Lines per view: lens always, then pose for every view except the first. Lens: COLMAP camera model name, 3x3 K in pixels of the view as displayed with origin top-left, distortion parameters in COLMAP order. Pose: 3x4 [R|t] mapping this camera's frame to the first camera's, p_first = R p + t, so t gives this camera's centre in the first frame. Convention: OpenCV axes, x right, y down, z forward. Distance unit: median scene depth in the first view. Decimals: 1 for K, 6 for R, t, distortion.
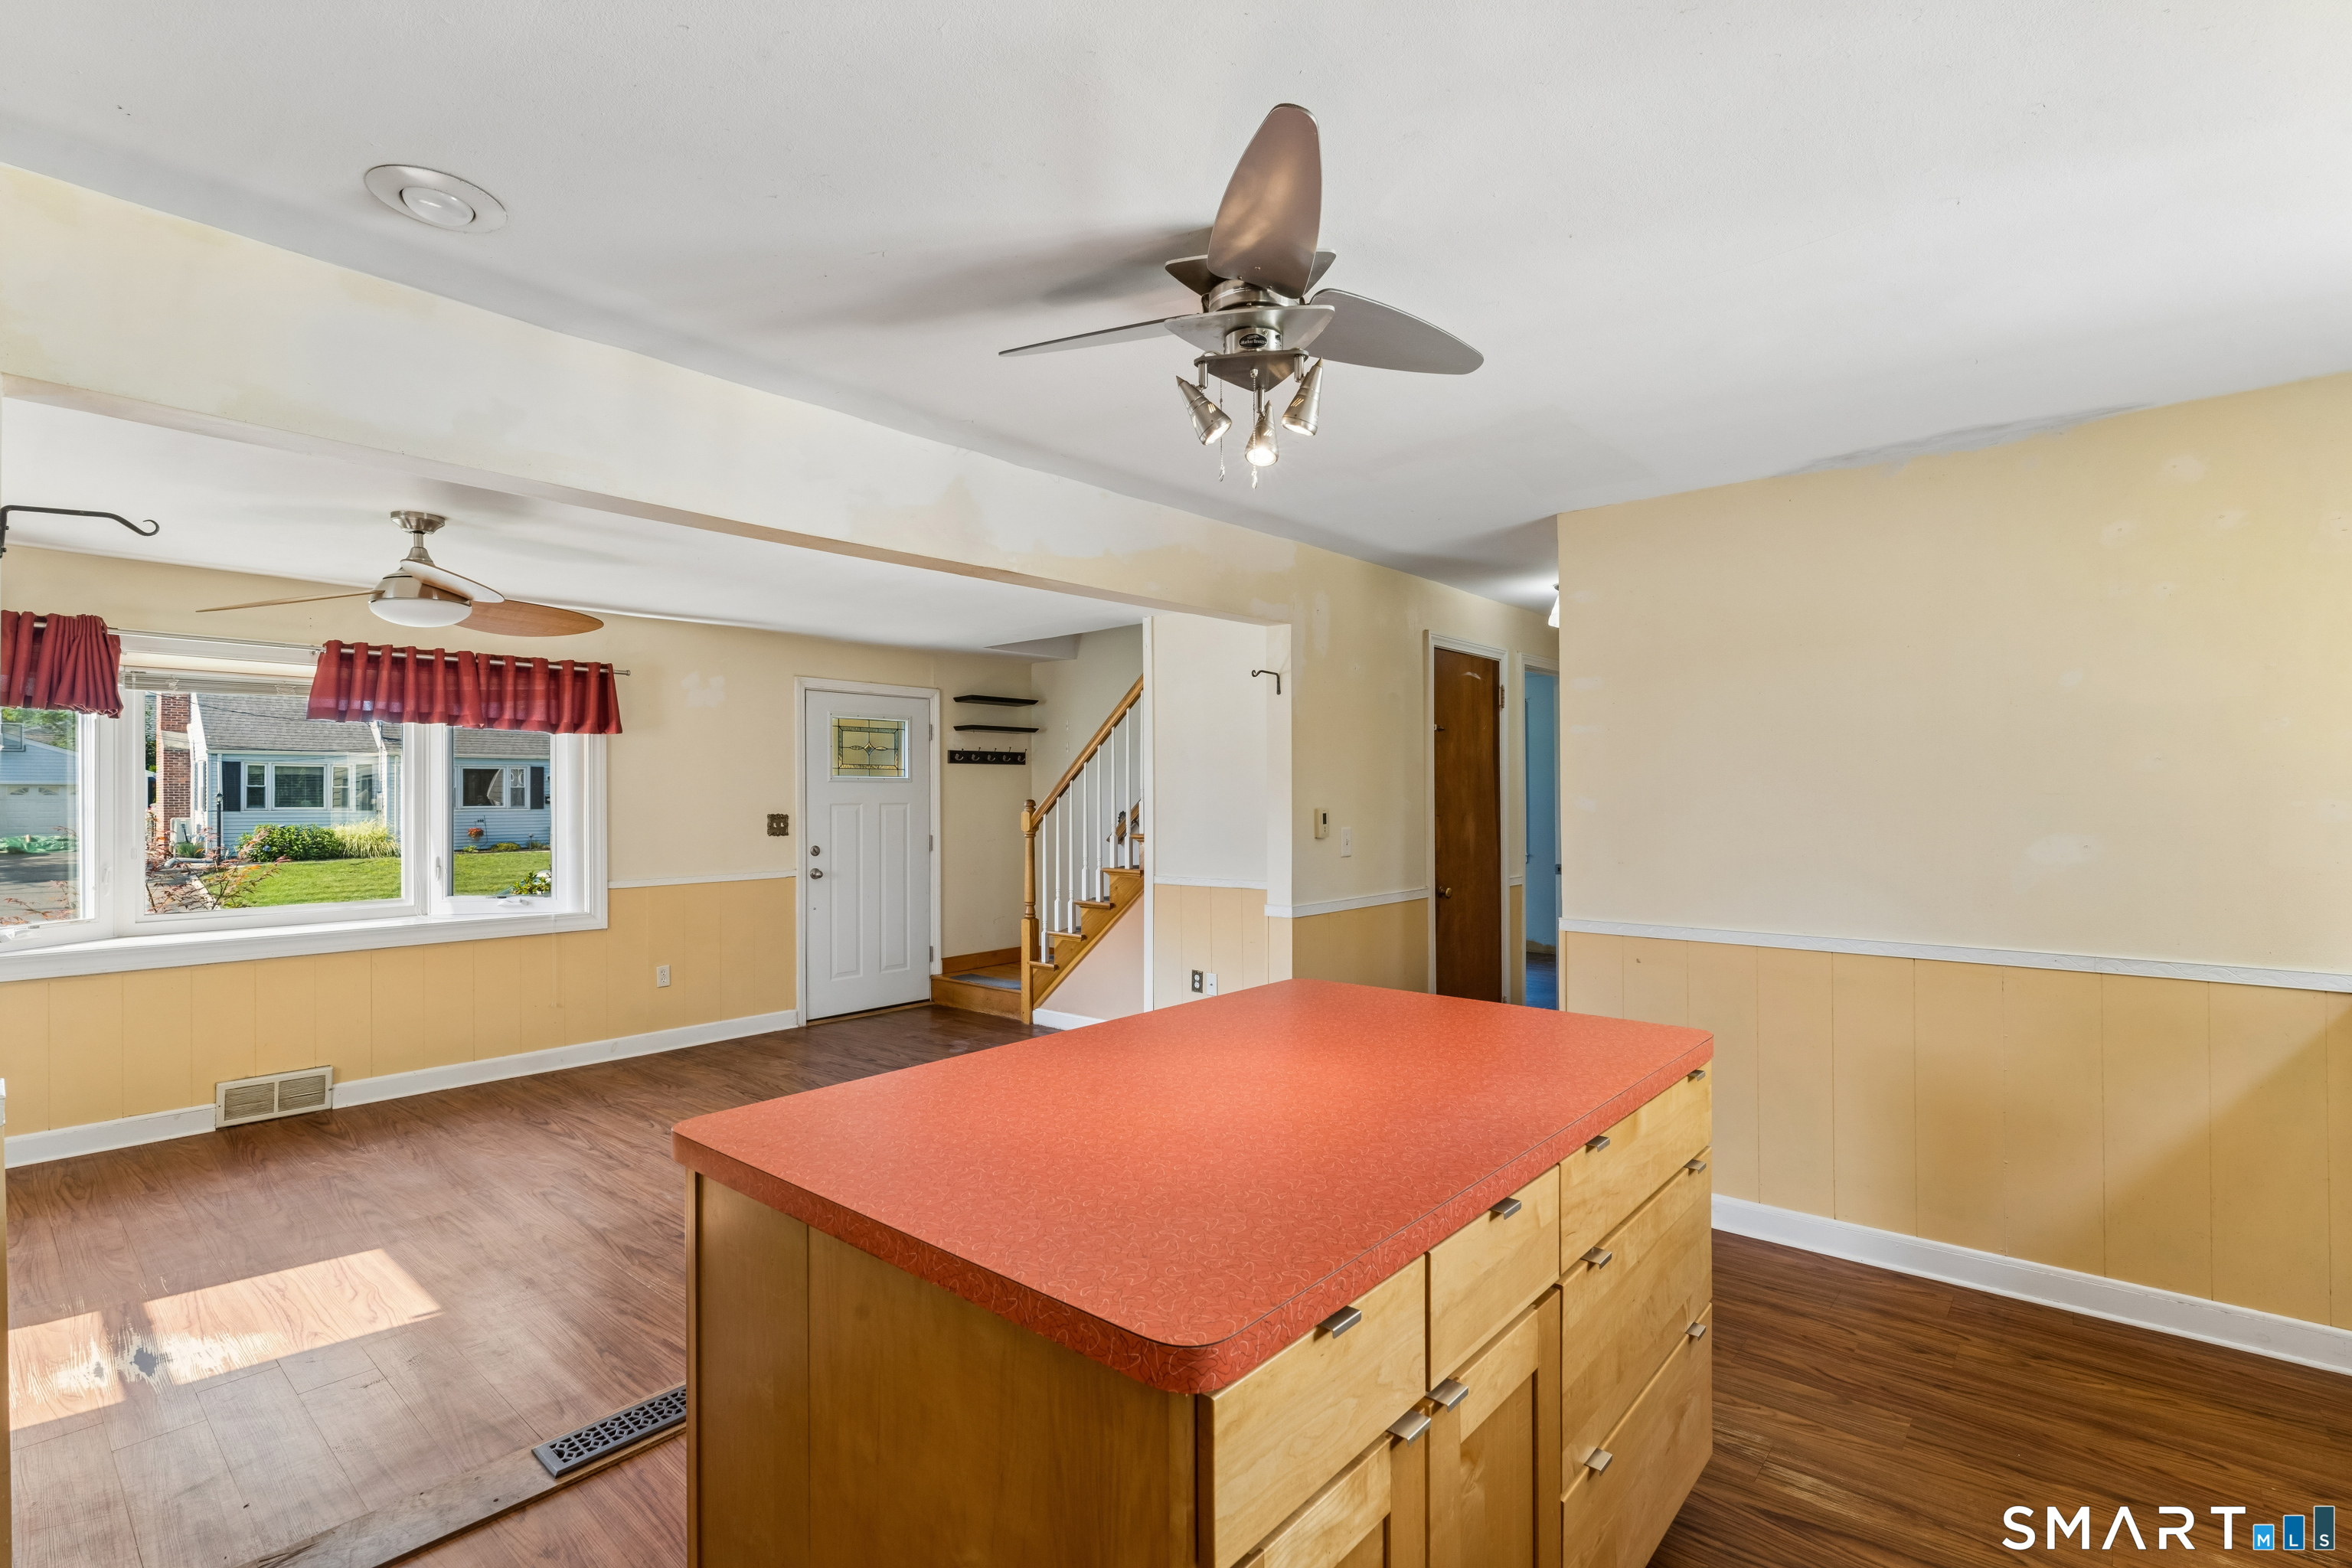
lens RADIAL K [[1059.3, 0, 1174.2], [0, 1059.3, 798.0], [0, 0, 1]] dist [-0.001372, -0.000171]
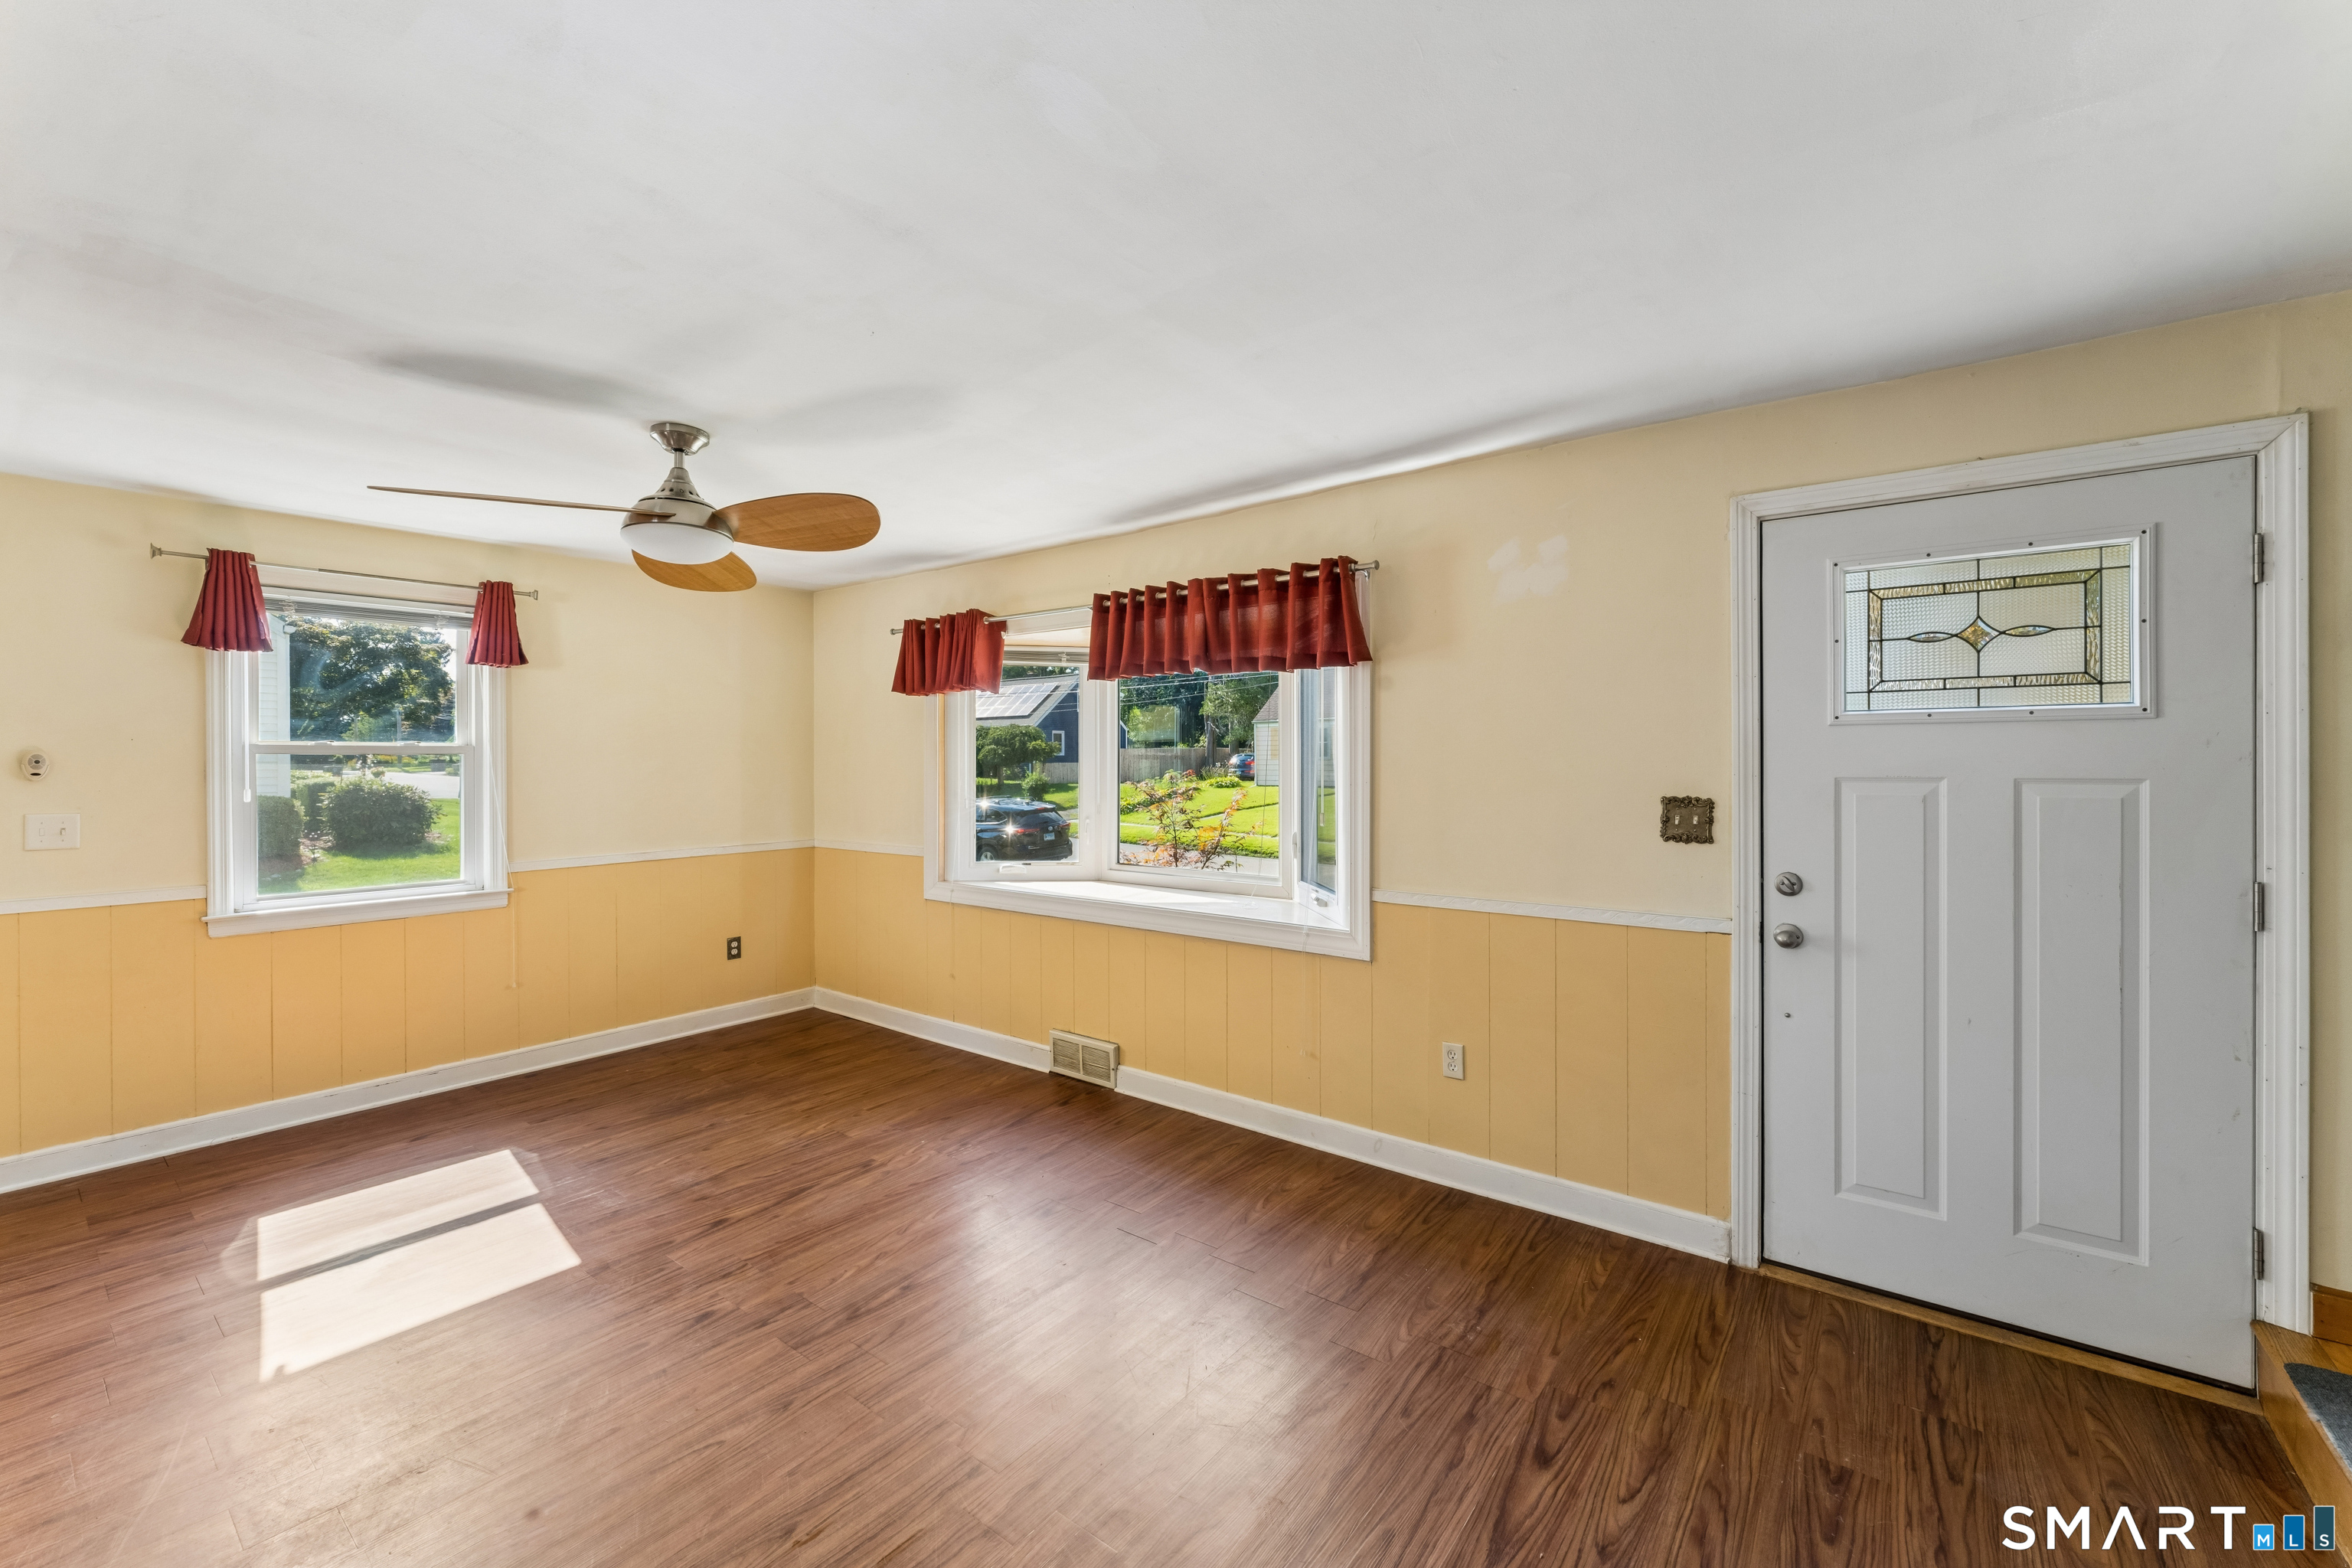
lens RADIAL K [[958.1, 0, 1196.5], [0, 958.1, 773.3], [0, 0, 1]] dist [-0.001540, -0.000425]
pose [[0.060939, 0.018565, -0.997969, 0.050262], [0.001398, 0.999824, 0.018685, -0.004715], [0.998141, -0.002534, 0.060902, 0.881386]]
